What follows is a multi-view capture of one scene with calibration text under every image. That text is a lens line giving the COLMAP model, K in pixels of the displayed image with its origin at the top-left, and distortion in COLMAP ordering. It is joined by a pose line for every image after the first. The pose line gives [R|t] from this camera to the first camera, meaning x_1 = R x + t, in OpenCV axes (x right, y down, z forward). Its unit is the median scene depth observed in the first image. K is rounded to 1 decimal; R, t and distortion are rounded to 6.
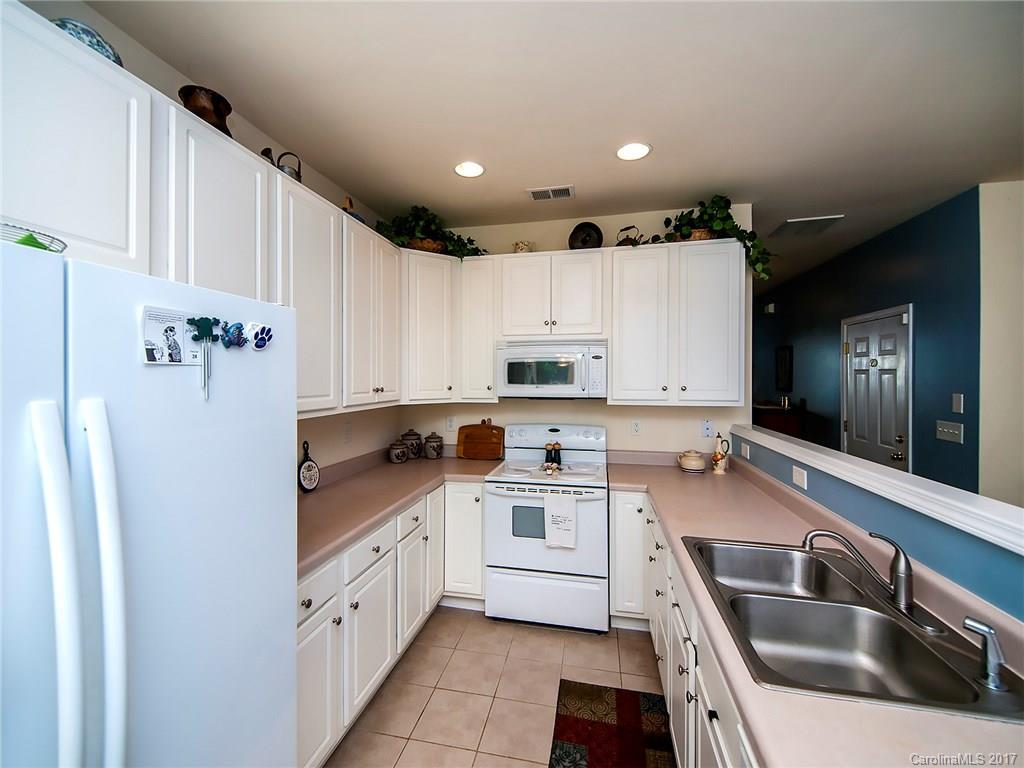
lens RADIAL K [[423.6, 0, 507.7], [0, 423.6, 376.4], [0, 0, 1]] dist [0.009207, -0.000220]
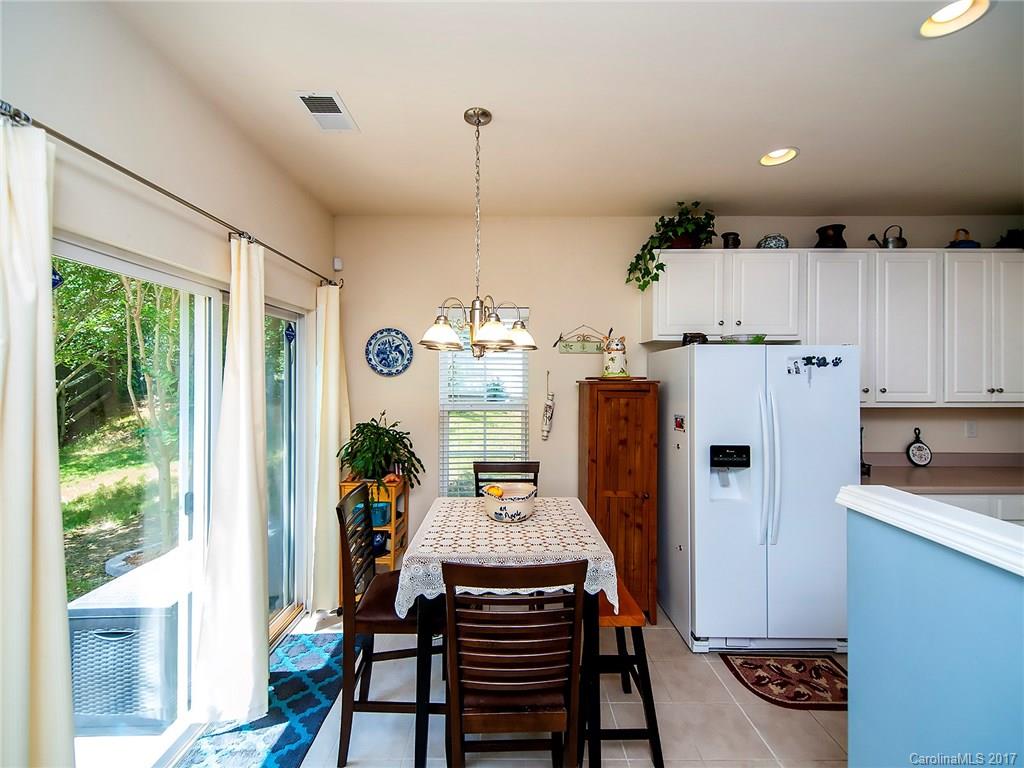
lens RADIAL K [[423.6, 0, 507.7], [0, 423.6, 376.4], [0, 0, 1]] dist [0.009207, -0.000220]
pose [[0.212823, -0.001477, -0.977090, 0.561892], [-0.001656, 0.999997, -0.001873, -0.001362], [0.977089, 0.002017, 0.212820, -0.532491]]
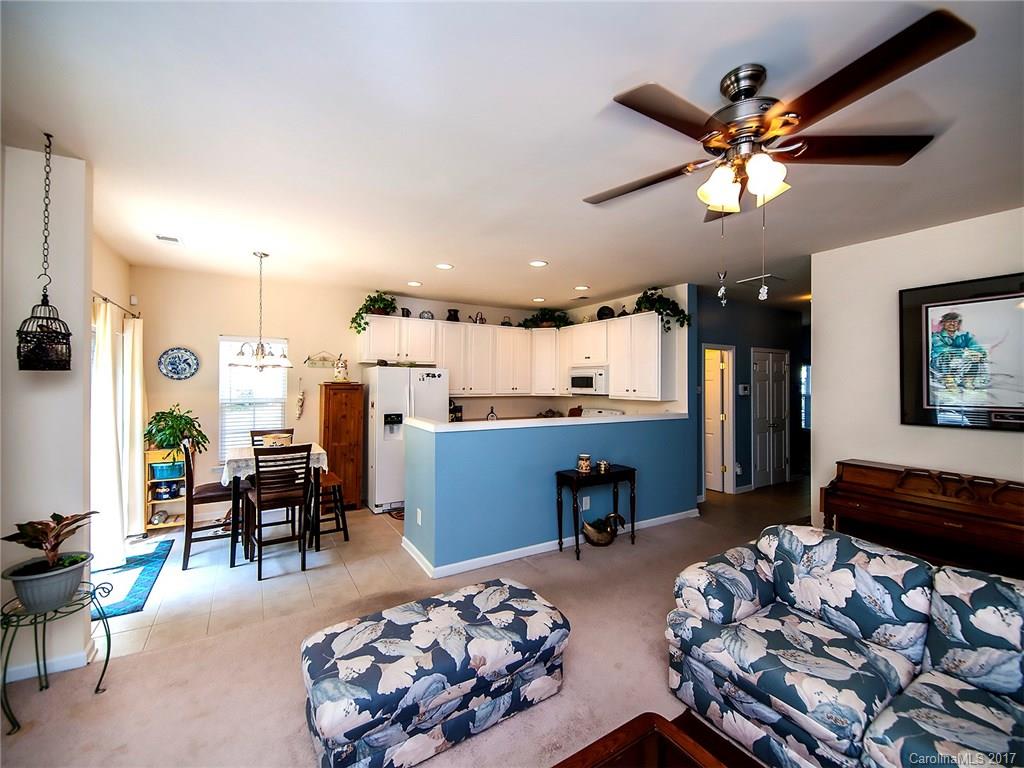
lens RADIAL K [[427.0, 0, 514.0], [0, 427.0, 381.0], [0, 0, 1]] dist [0.000688, -0.000127]
pose [[0.689311, -0.001927, -0.724463, 1.691837], [-0.005952, 0.999948, -0.008323, 0.006511], [0.724441, 0.010049, 0.689263, -0.858937]]
